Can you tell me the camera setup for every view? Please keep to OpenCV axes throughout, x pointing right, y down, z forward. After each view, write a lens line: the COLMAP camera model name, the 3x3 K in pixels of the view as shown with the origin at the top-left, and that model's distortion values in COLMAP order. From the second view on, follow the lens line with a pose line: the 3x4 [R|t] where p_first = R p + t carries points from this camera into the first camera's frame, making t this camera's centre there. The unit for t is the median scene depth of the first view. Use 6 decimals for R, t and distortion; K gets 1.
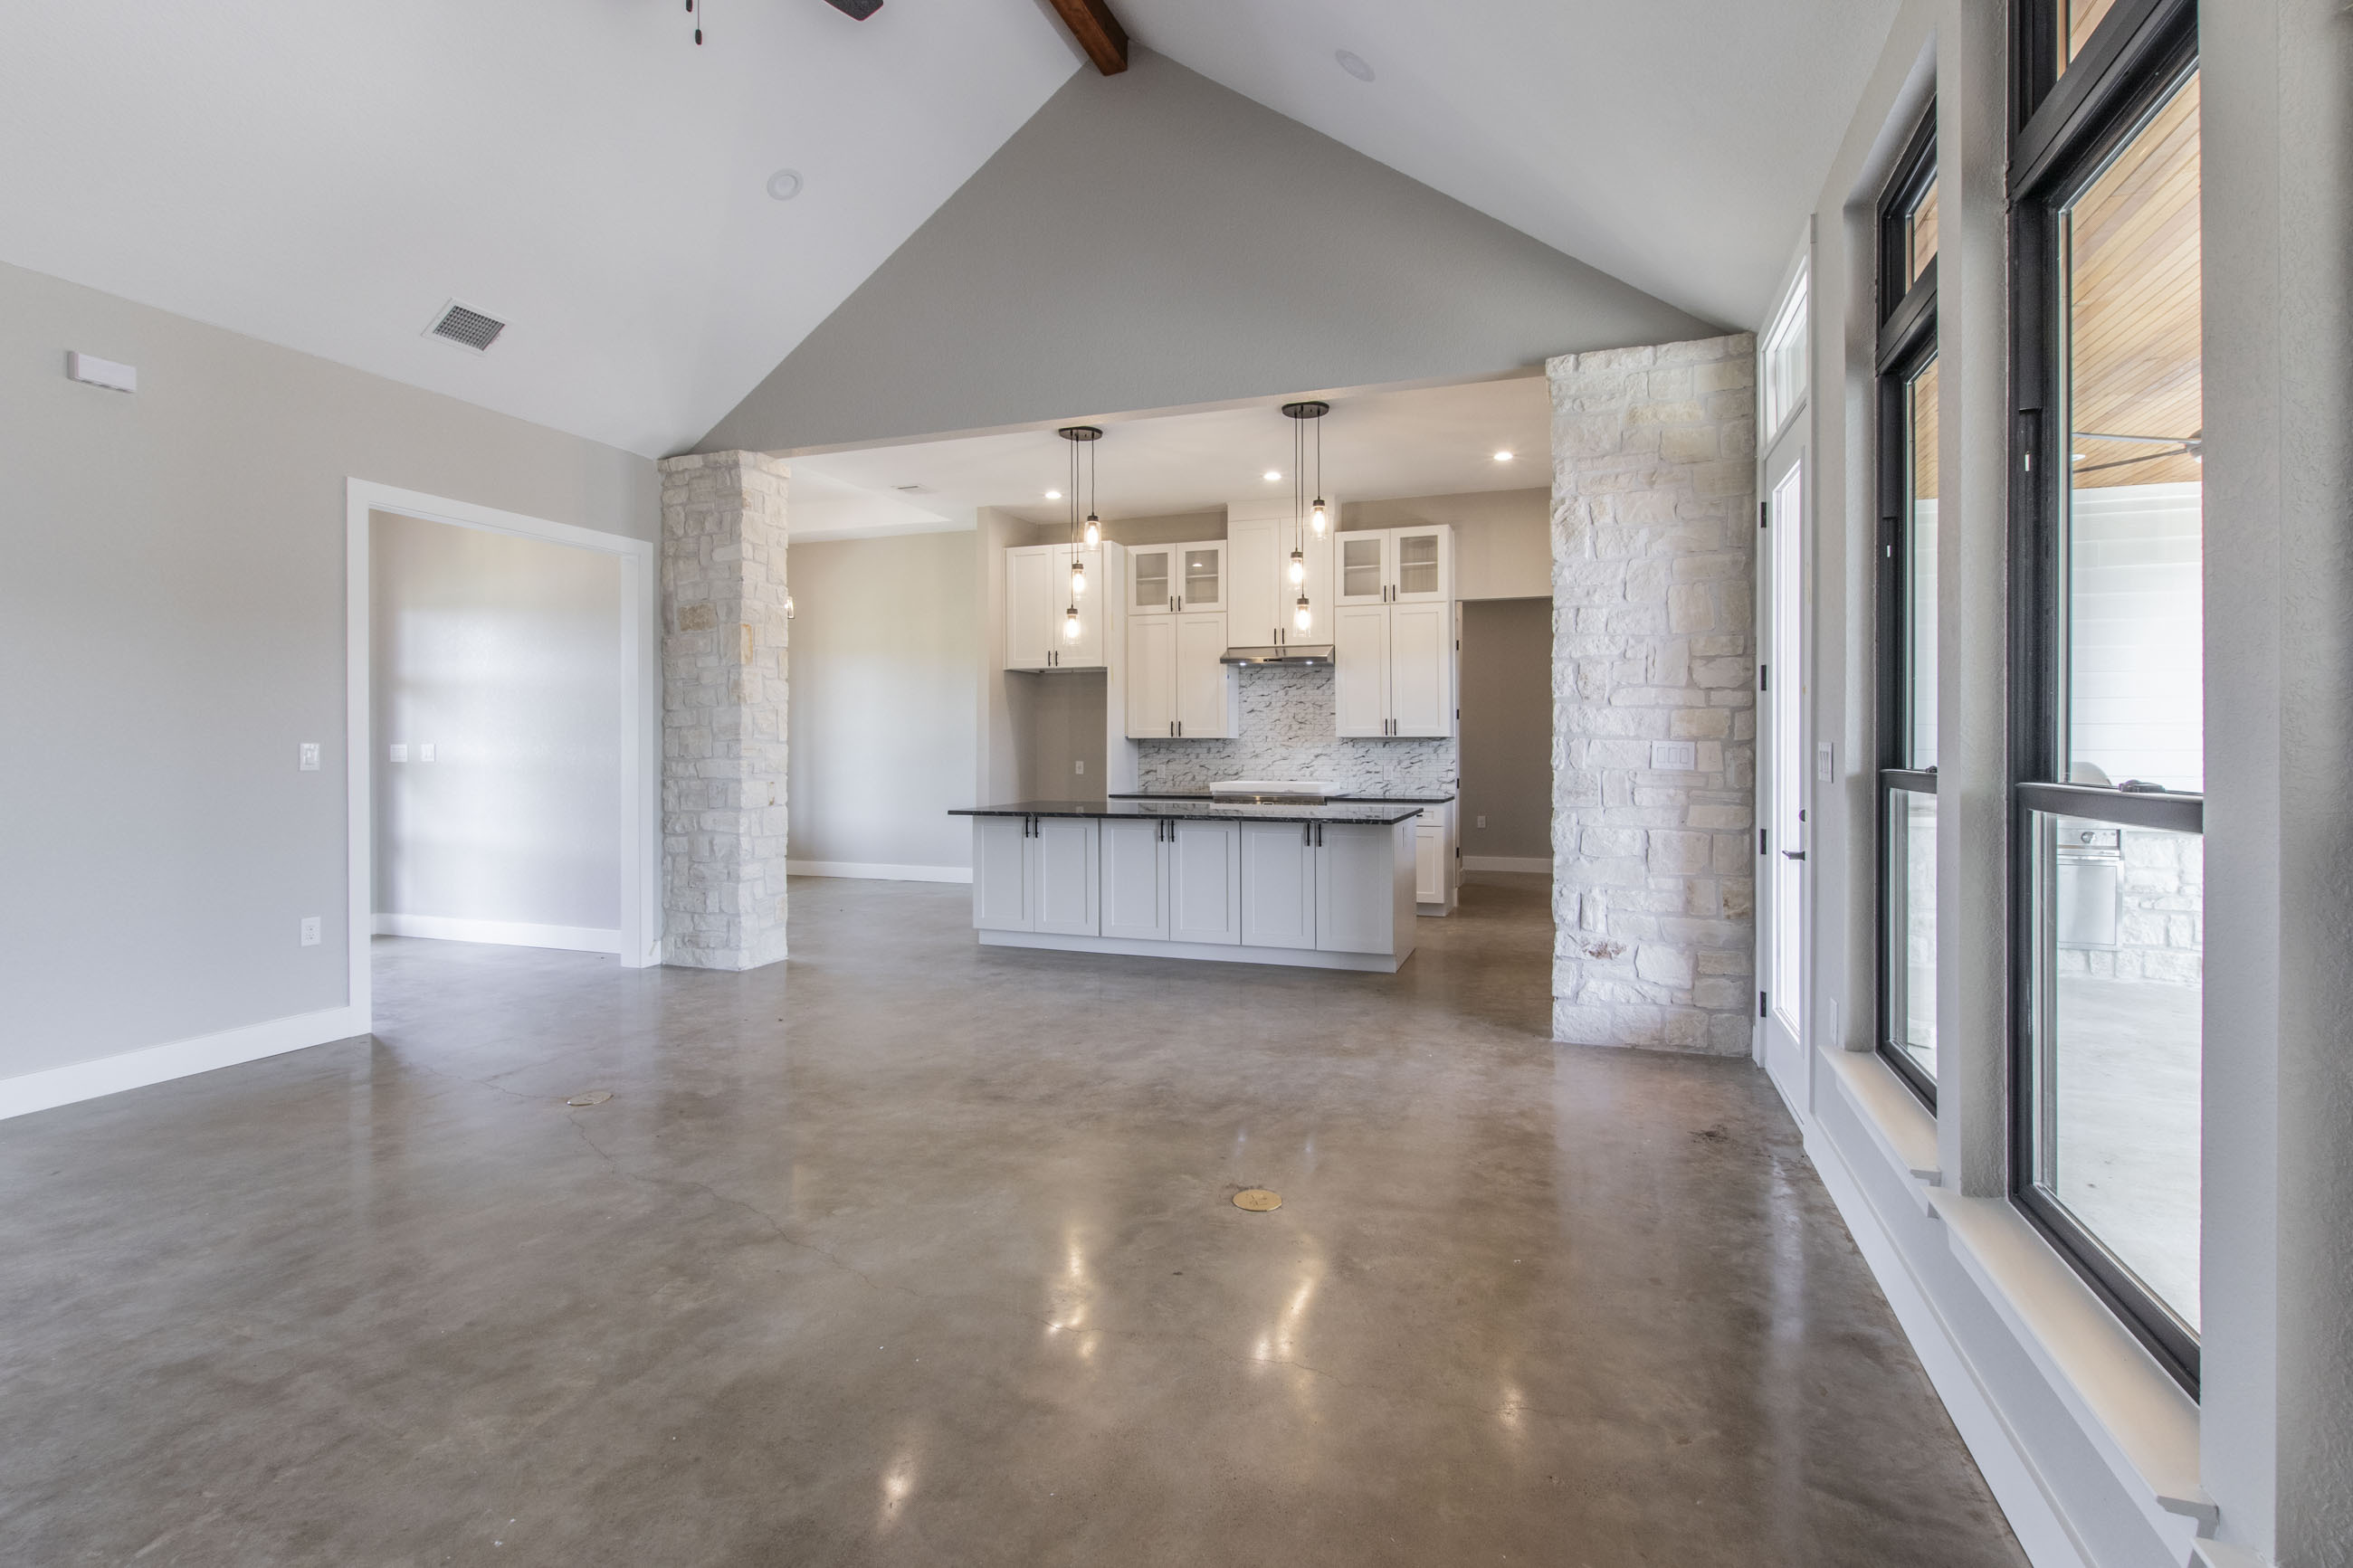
lens RADIAL K [[1093.2, 0, 1214.3], [0, 1093.2, 745.0], [0, 0, 1]] dist [0.002769, -0.001050]
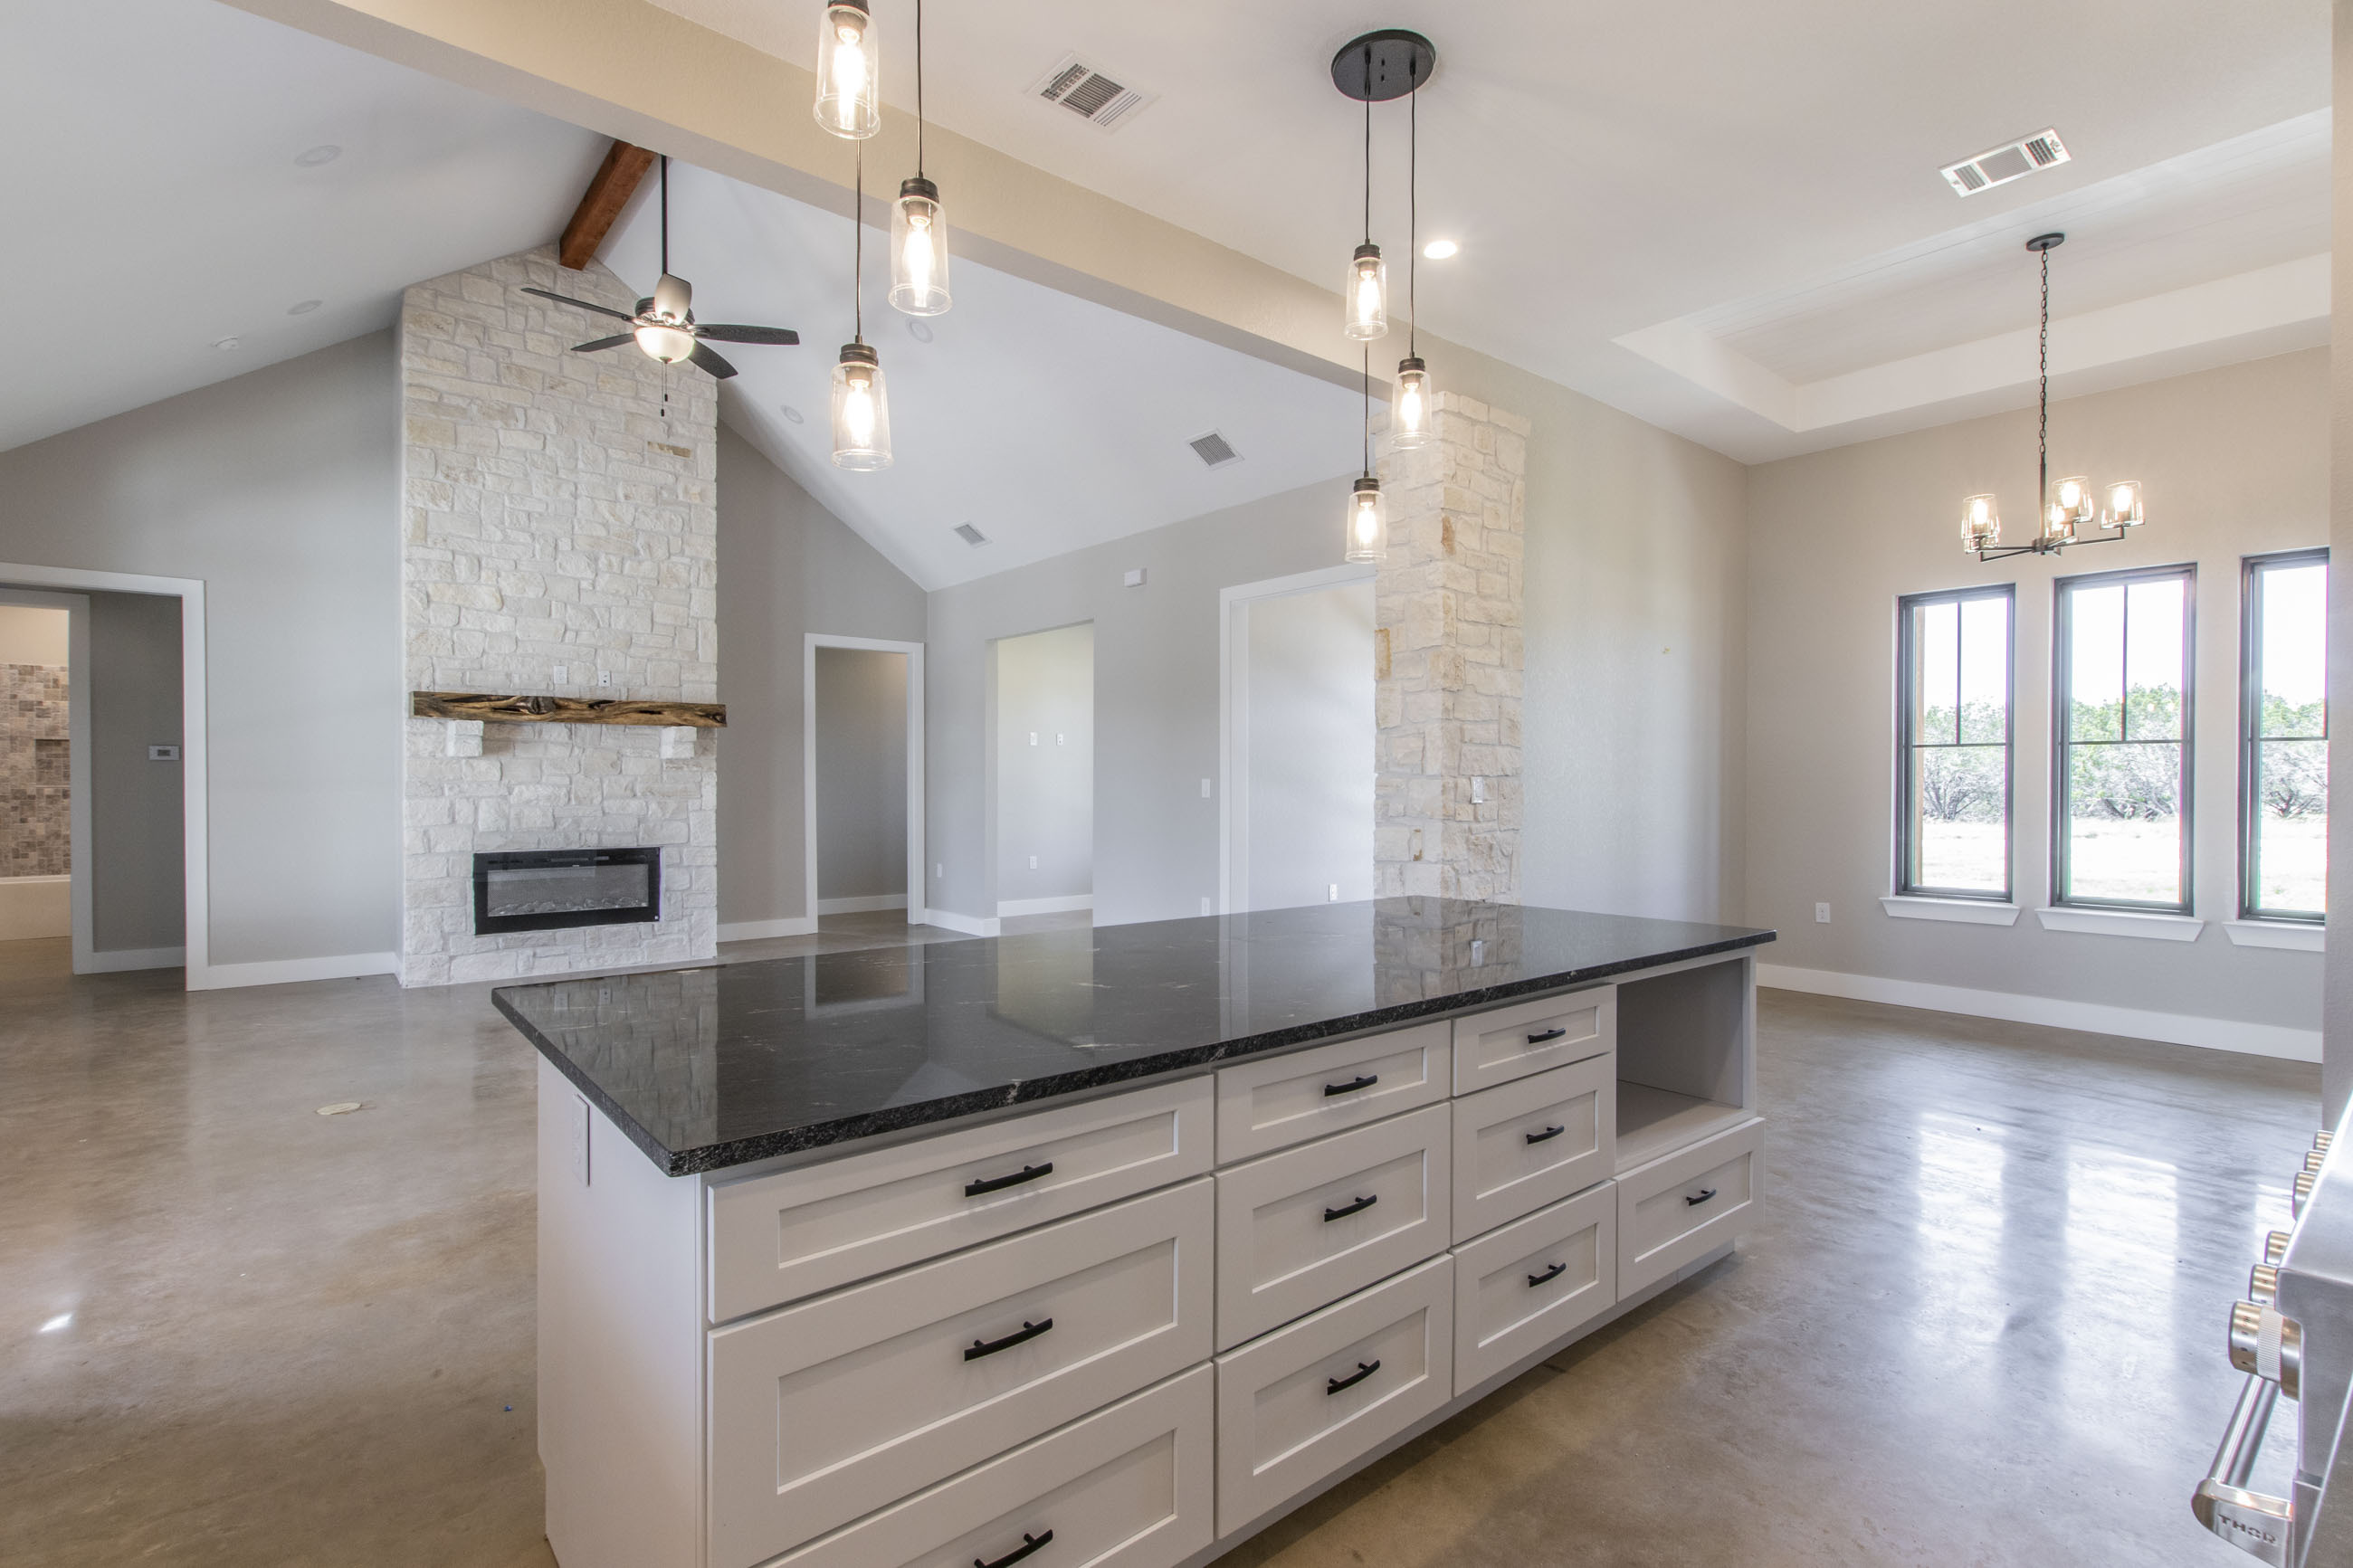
lens RADIAL K [[1093.2, 0, 1194.0], [0, 1093.2, 791.4], [0, 0, 1]] dist [0.002769, -0.001050]
pose [[-0.511030, 0.004977, -0.859548, 0.385353], [-0.001440, 0.999977, 0.006646, 0.003058], [0.859561, 0.004634, -0.511011, 1.507251]]
